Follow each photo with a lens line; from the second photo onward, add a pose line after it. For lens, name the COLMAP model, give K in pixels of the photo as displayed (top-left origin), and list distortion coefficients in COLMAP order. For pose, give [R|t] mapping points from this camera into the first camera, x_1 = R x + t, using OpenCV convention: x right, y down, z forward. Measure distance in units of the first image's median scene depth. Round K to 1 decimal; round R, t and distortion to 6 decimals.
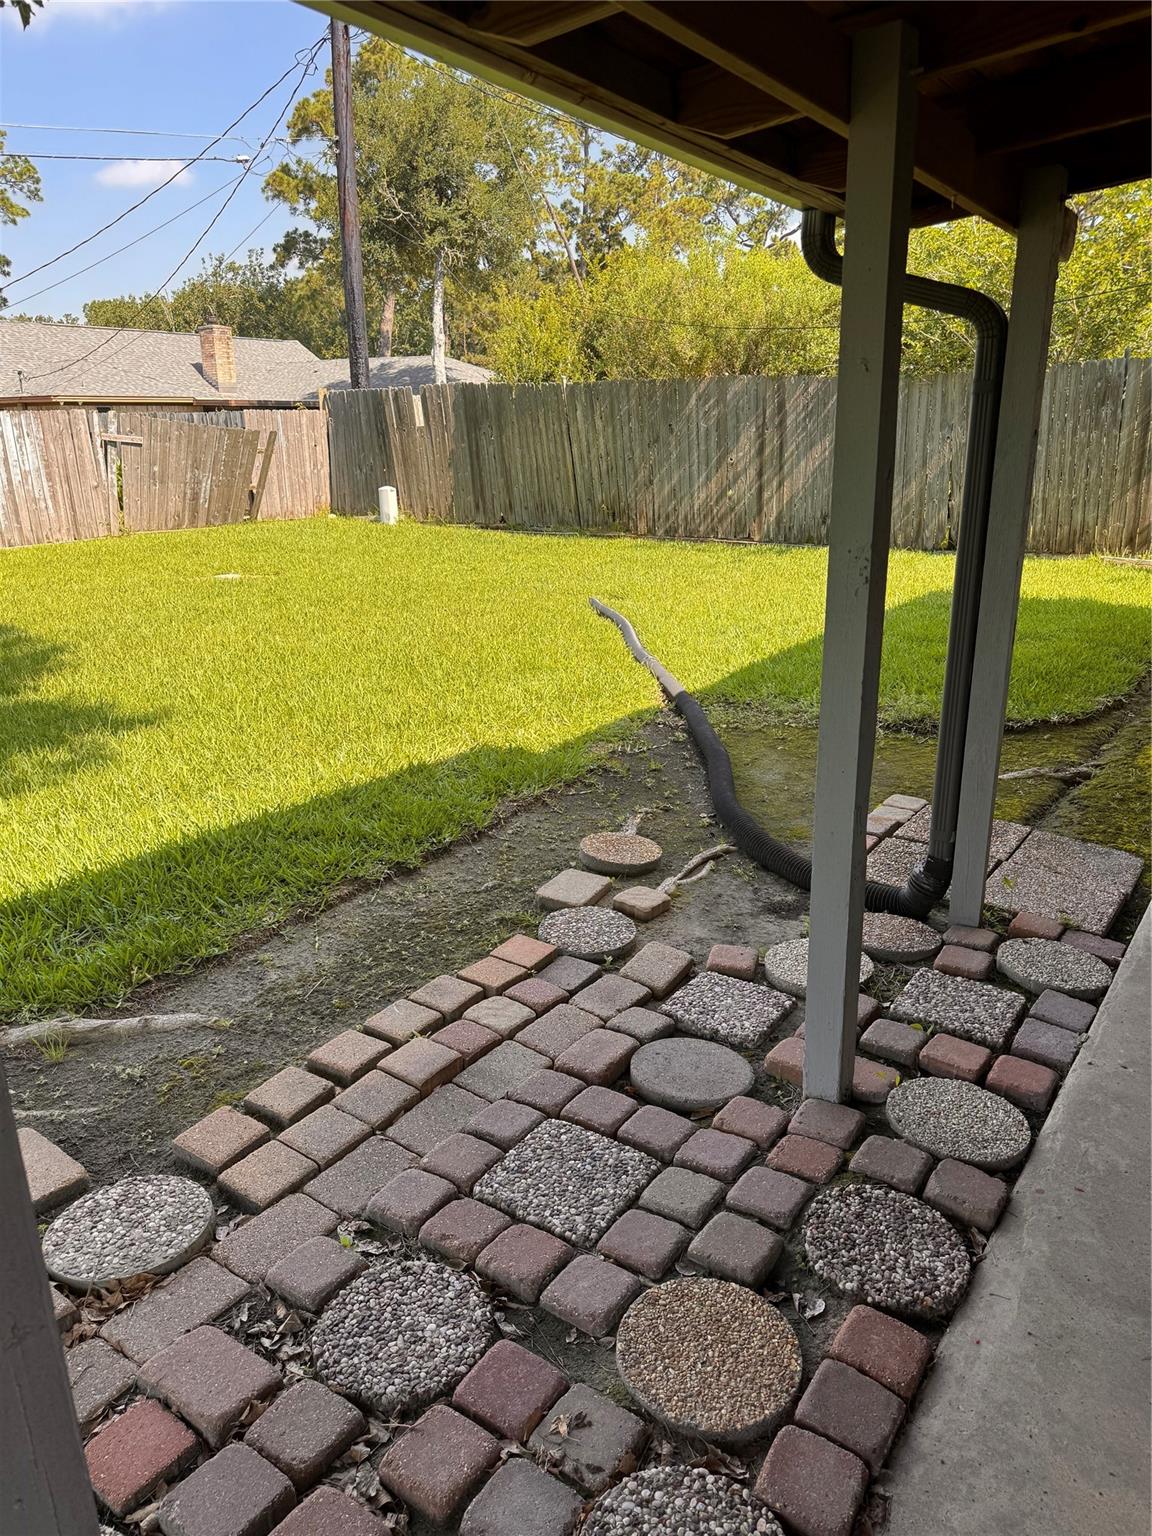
lens RADIAL K [[1085.8, 0, 562.7], [0, 1085.8, 765.5], [0, 0, 1]] dist [0.004623, -0.014755]
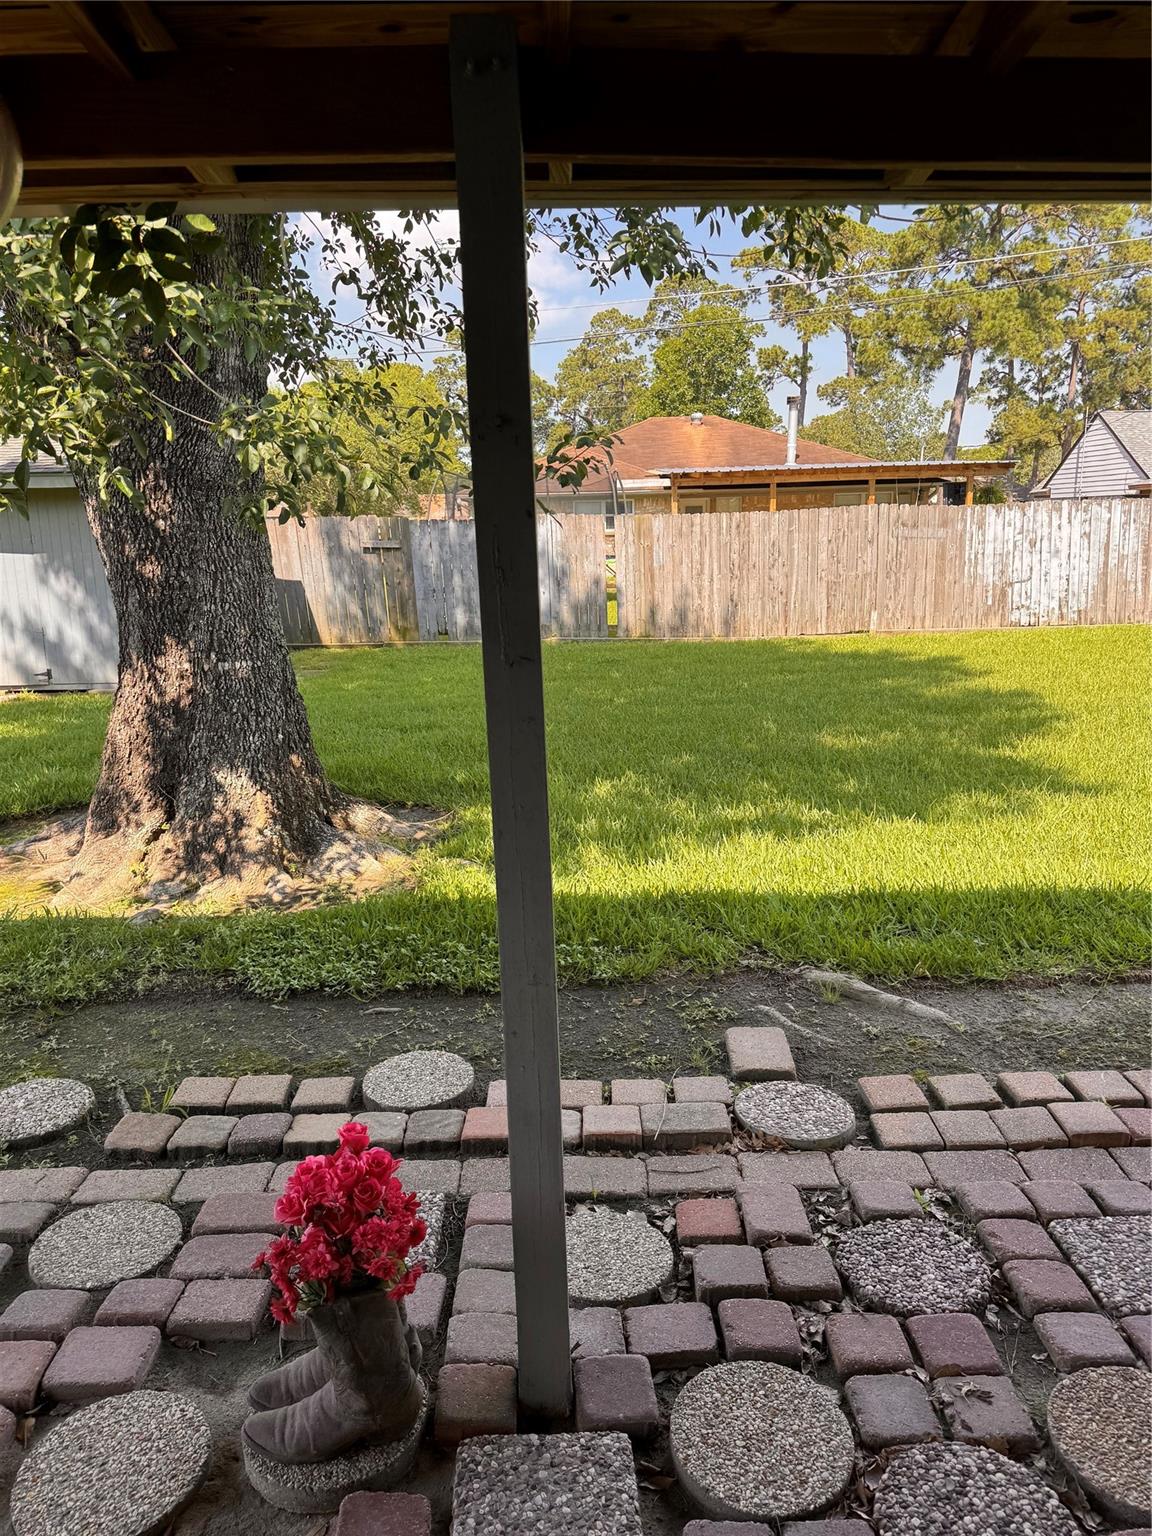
lens RADIAL K [[1085.8, 0, 583.4], [0, 1085.8, 766.3], [0, 0, 1]] dist [0.004623, -0.014755]
pose [[0.589386, 0.179812, -0.787586, 0.416771], [-0.234903, 0.970935, 0.045883, 0.007780], [0.772945, 0.157964, 0.614494, -0.097108]]
